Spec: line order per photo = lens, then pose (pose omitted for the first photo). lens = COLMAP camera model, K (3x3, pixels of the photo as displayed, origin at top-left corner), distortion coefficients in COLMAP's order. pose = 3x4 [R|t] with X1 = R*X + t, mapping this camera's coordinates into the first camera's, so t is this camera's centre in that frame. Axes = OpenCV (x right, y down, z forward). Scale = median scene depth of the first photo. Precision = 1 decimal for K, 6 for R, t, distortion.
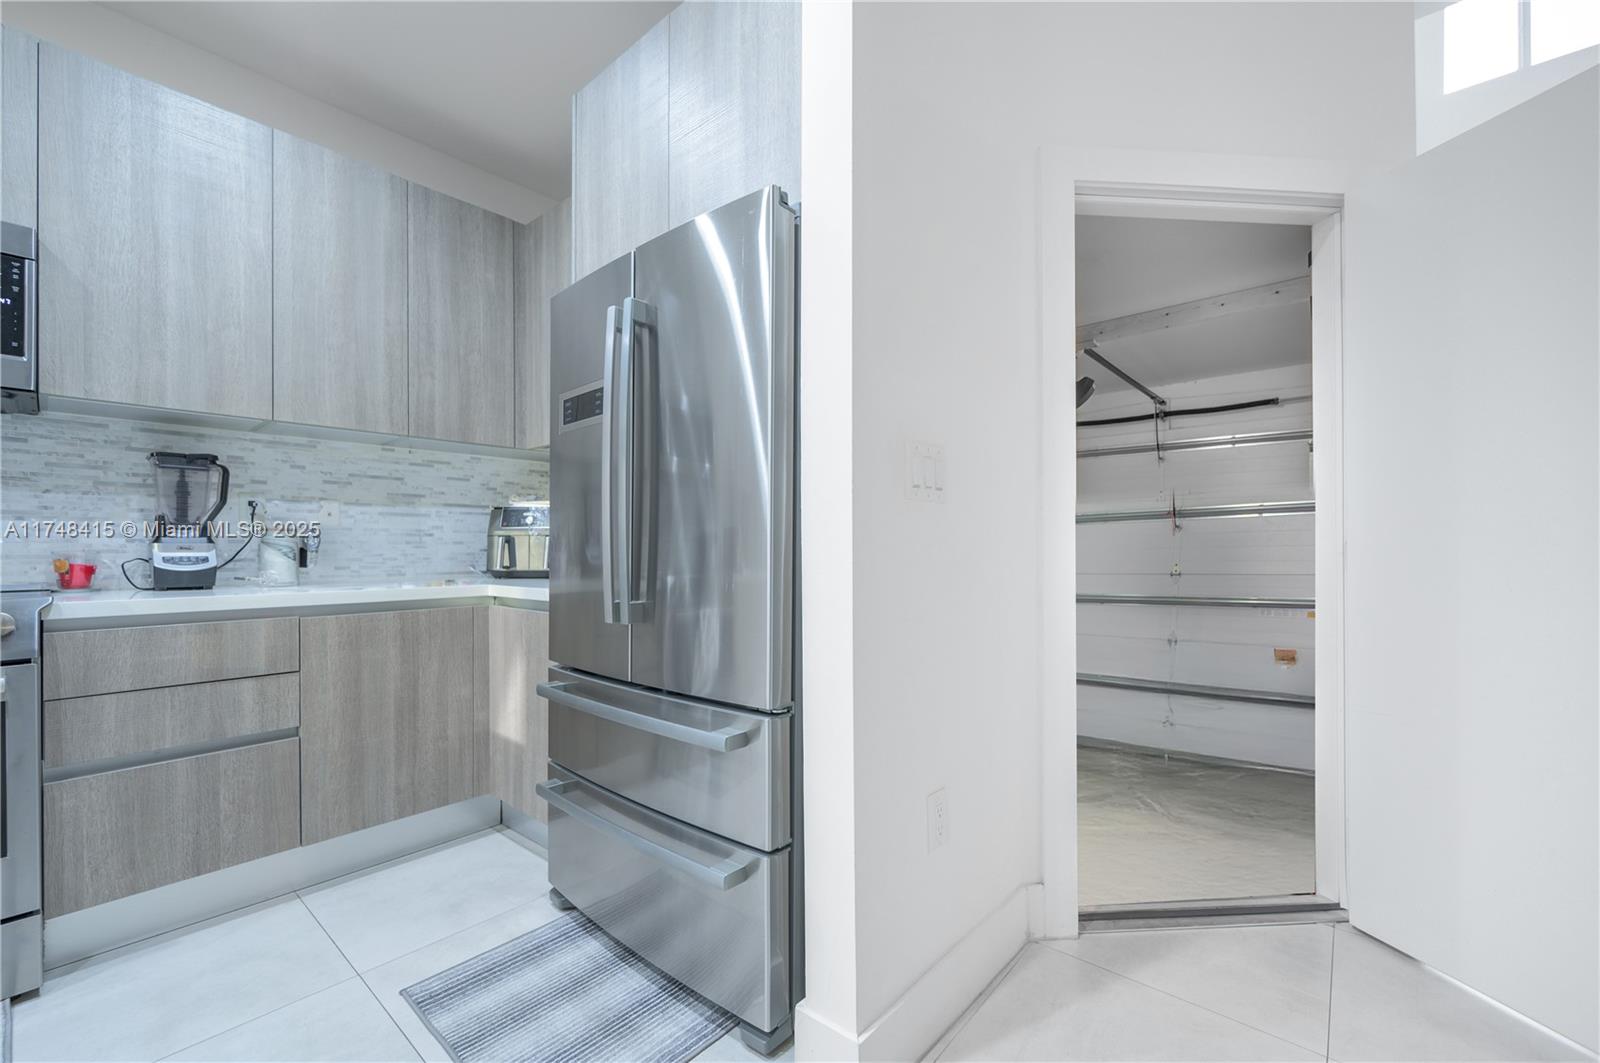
lens RADIAL K [[638.8, 0, 798.1], [0, 638.8, 543.7], [0, 0, 1]] dist [0.003731, -0.001460]
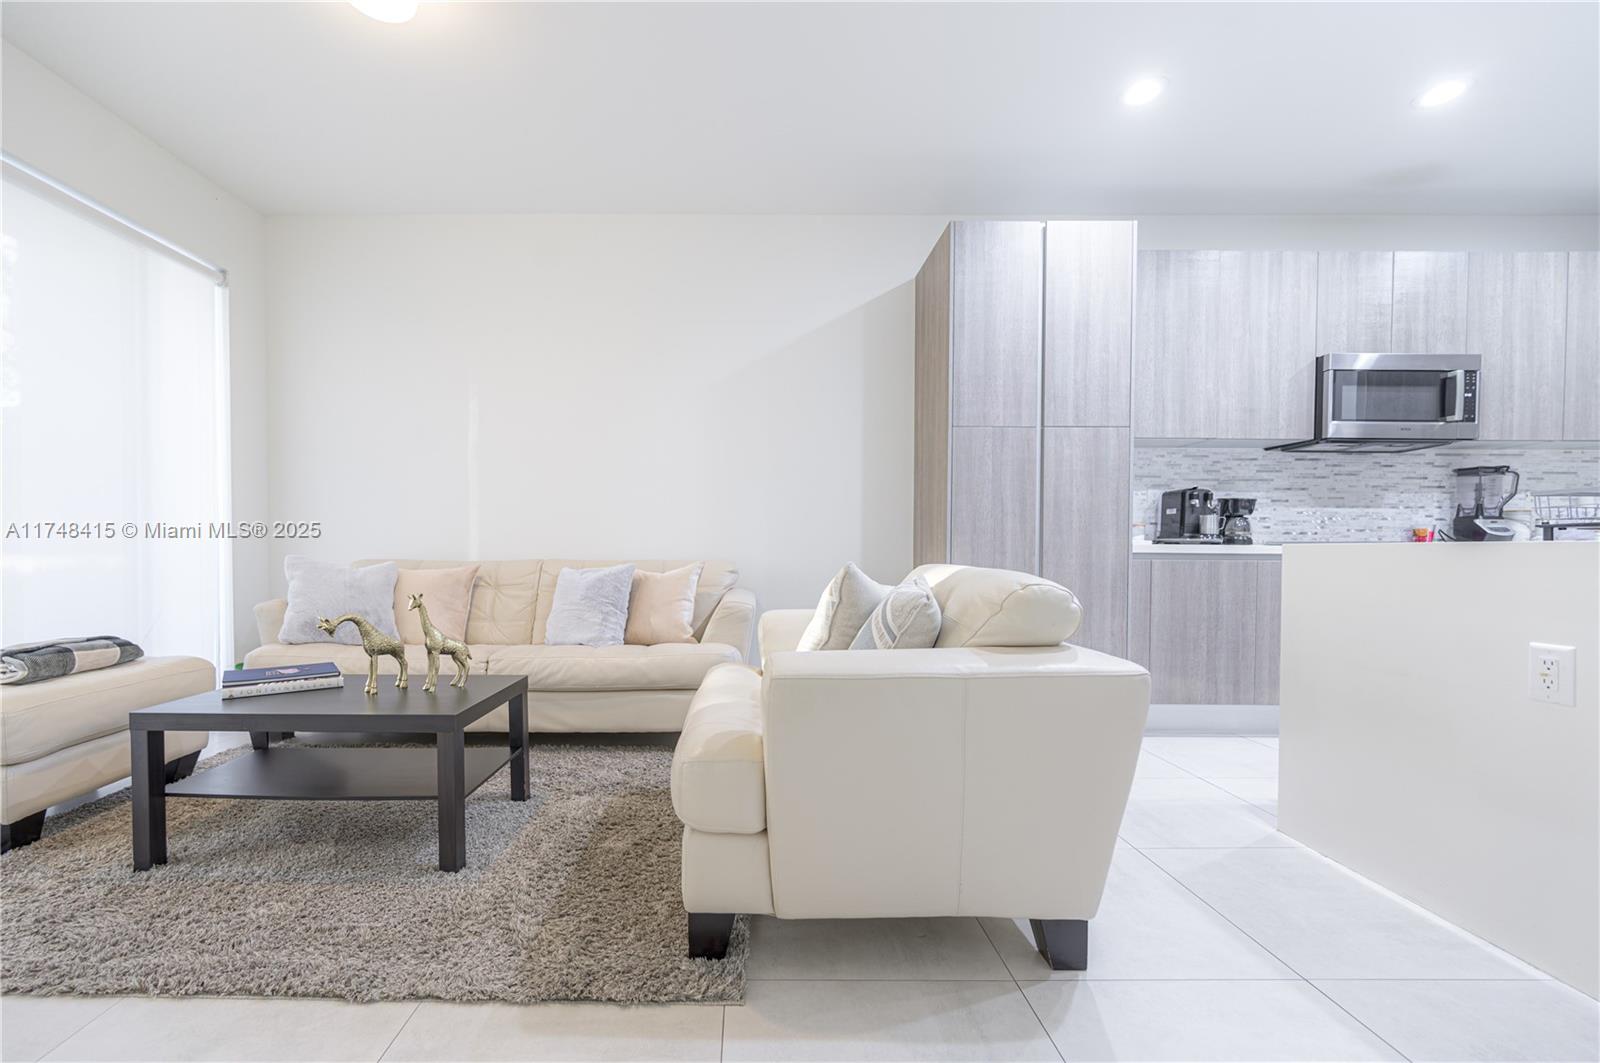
lens RADIAL K [[638.8, 0, 815.9], [0, 638.8, 560.7], [0, 0, 1]] dist [0.003731, -0.001460]
pose [[0.647403, 0.027620, -0.761647, -0.811448], [-0.002619, 0.999418, 0.034016, 0.054501], [0.762143, -0.020027, 0.647098, -1.437154]]
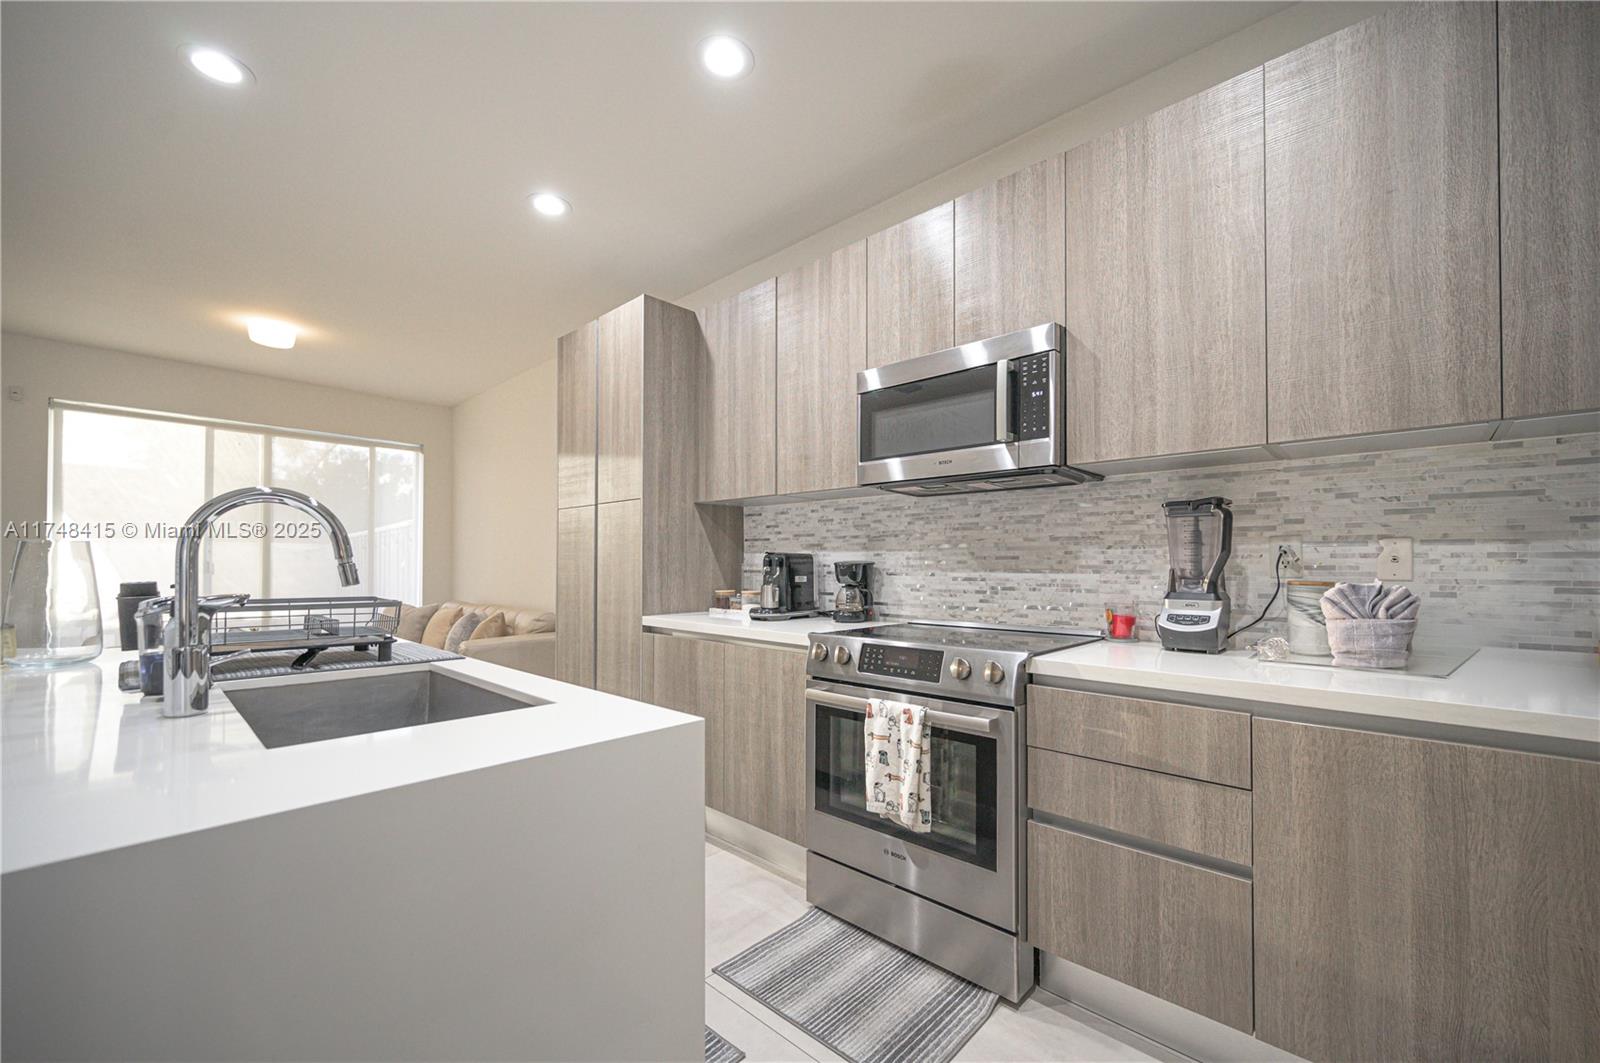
lens RADIAL K [[638.8, 0, 797.5], [0, 638.8, 561.1], [0, 0, 1]] dist [0.003731, -0.001460]
pose [[-0.037486, -0.004229, -0.999288, -0.036689], [0.005162, 0.999977, -0.004426, -0.052992], [0.999284, -0.005324, -0.037464, 0.473273]]
